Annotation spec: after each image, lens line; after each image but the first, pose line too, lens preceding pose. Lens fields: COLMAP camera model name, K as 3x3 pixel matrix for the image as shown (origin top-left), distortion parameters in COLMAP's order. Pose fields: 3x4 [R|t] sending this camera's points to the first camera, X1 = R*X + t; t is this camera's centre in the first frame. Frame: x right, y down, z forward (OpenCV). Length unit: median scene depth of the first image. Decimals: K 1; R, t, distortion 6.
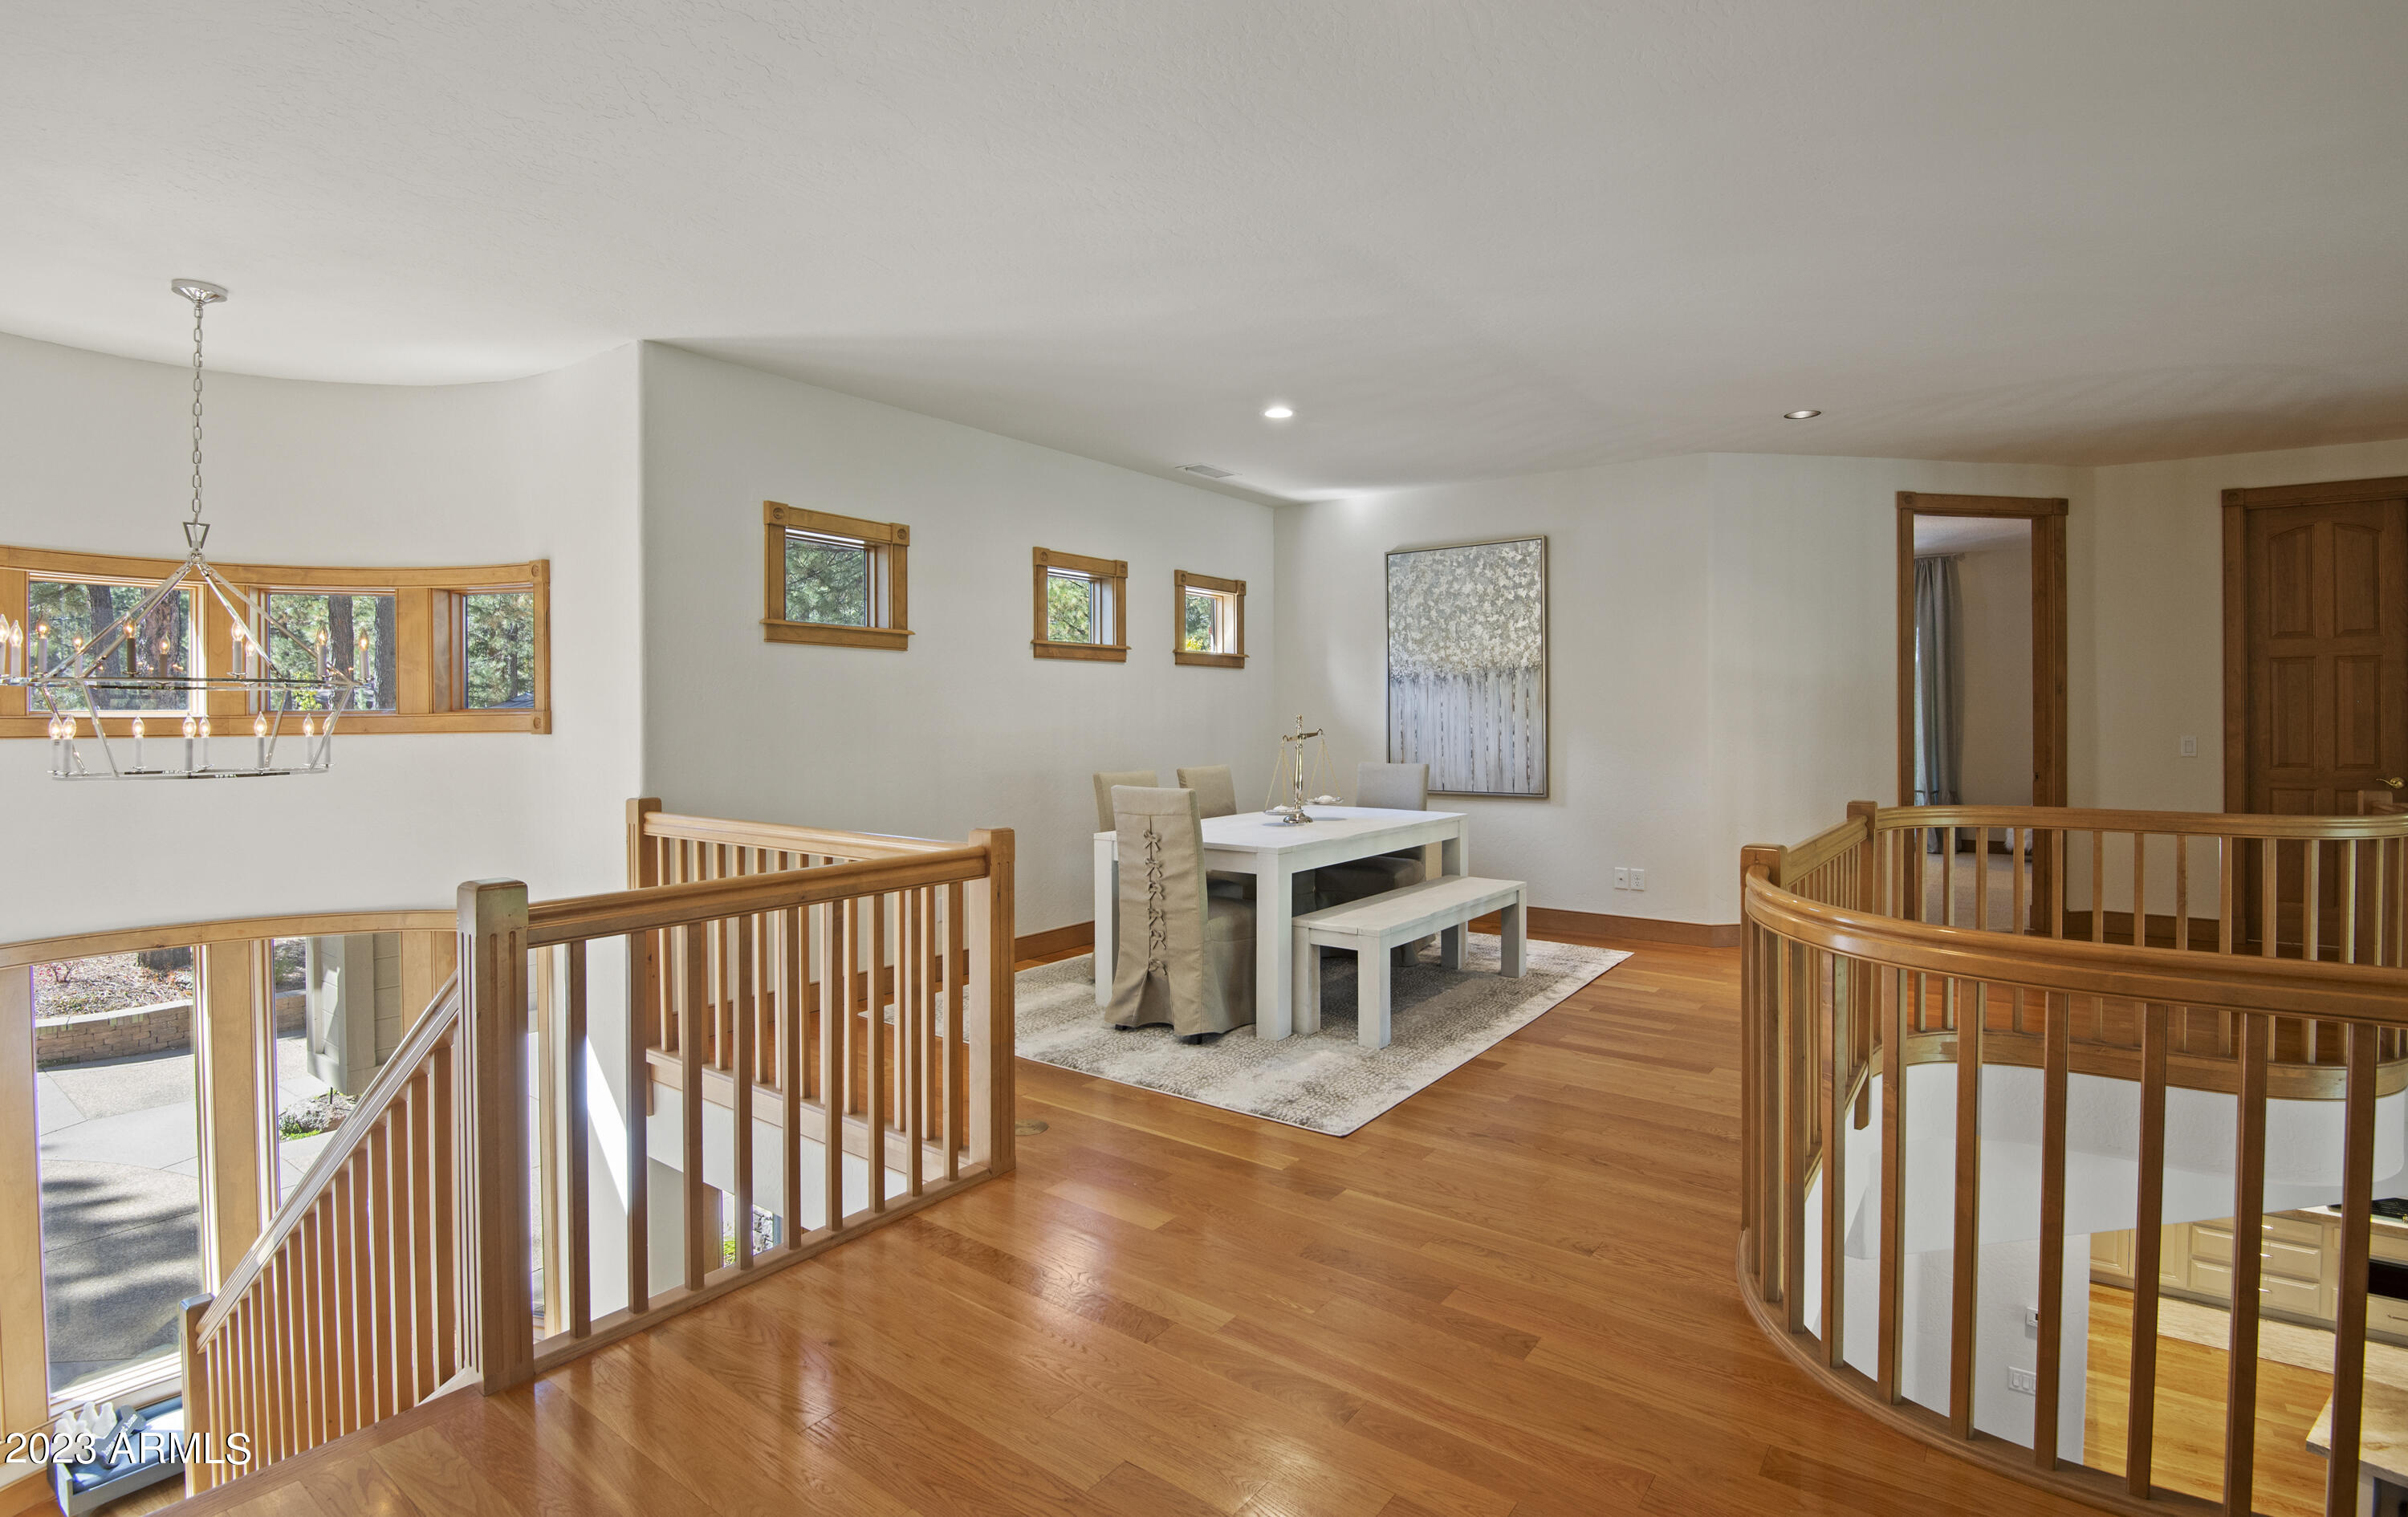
lens RADIAL K [[1142.9, 0, 1214.7], [0, 1142.9, 716.5], [0, 0, 1]] dist [-0.013667, -0.011347]
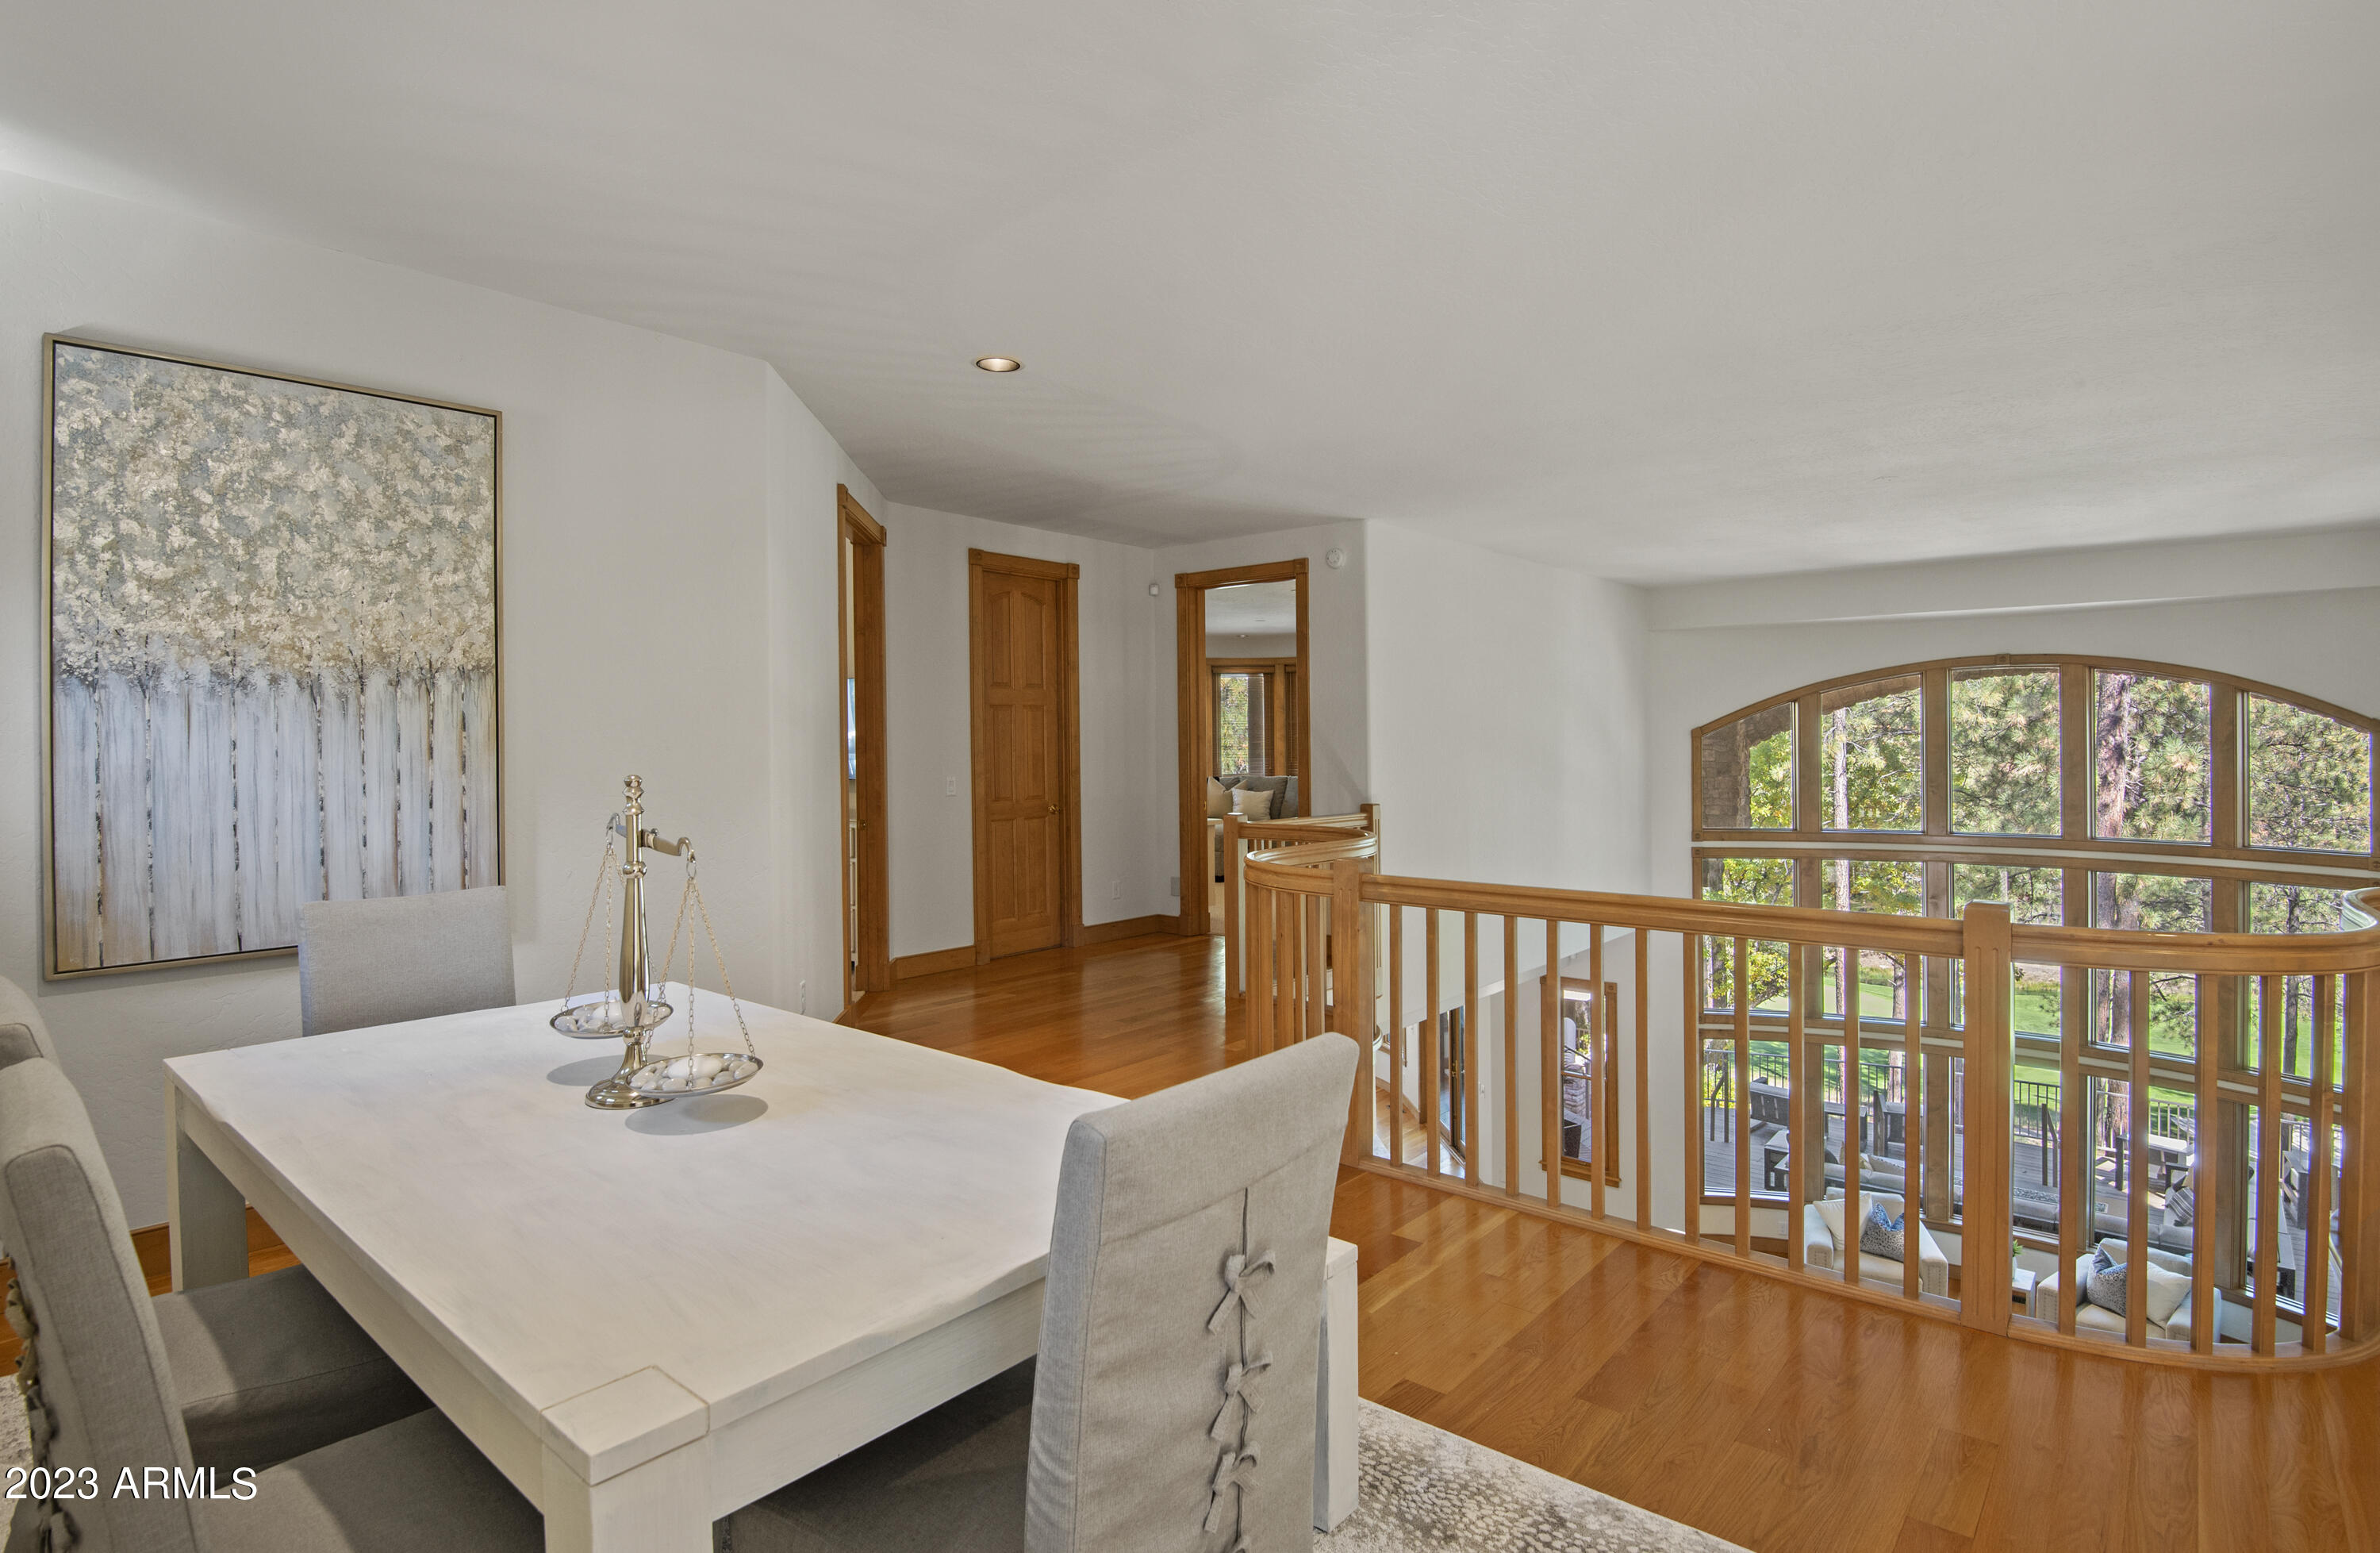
lens RADIAL K [[1181.2, 0, 1184.3], [0, 1181.2, 732.9], [0, 0, 1]] dist [-0.036218, -0.003970]
pose [[0.073598, 0.011741, 0.997219, -0.273267], [0.005759, 0.999909, -0.012197, -0.010673], [-0.997271, 0.006640, 0.073524, 0.889877]]
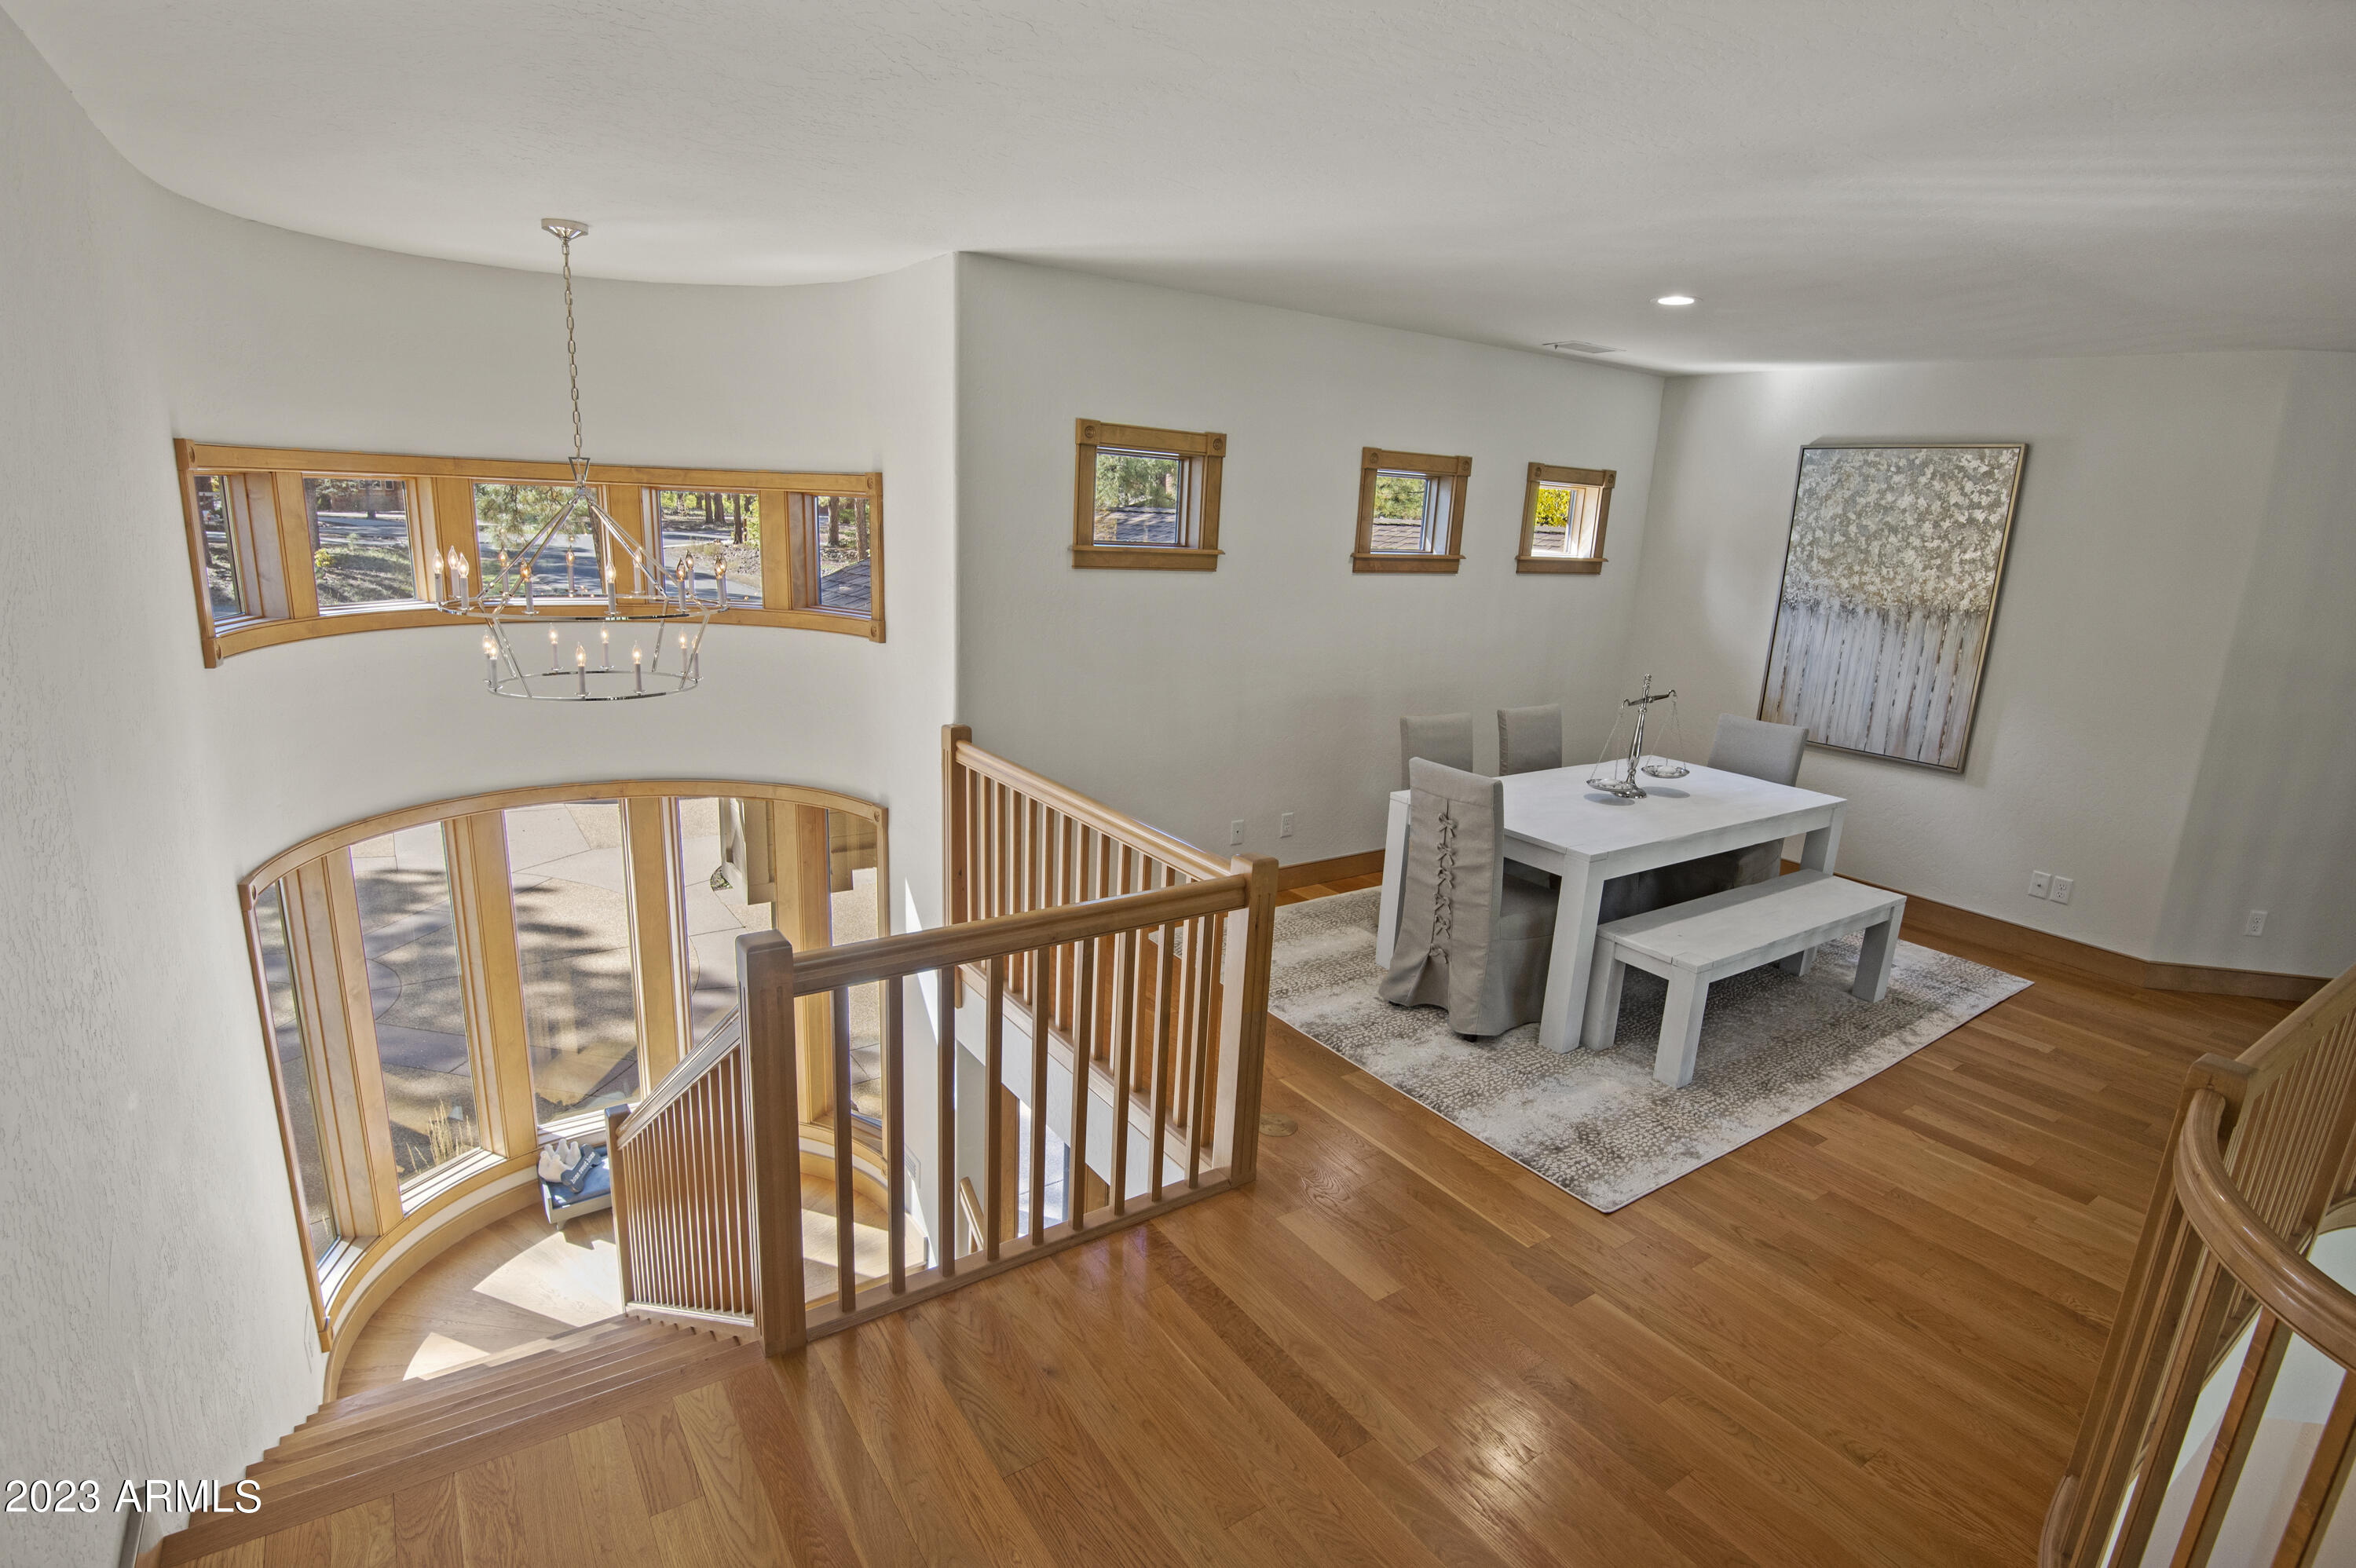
lens RADIAL K [[1147.4, 0, 1166.7], [0, 1147.4, 786.0], [0, 0, 1]] dist [-0.020119, -0.012826]
pose [[0.939210, 0.127648, -0.318732, 0.020316], [-0.048586, 0.968391, 0.244660, -0.124163], [0.339888, -0.214302, 0.915724, 0.078525]]
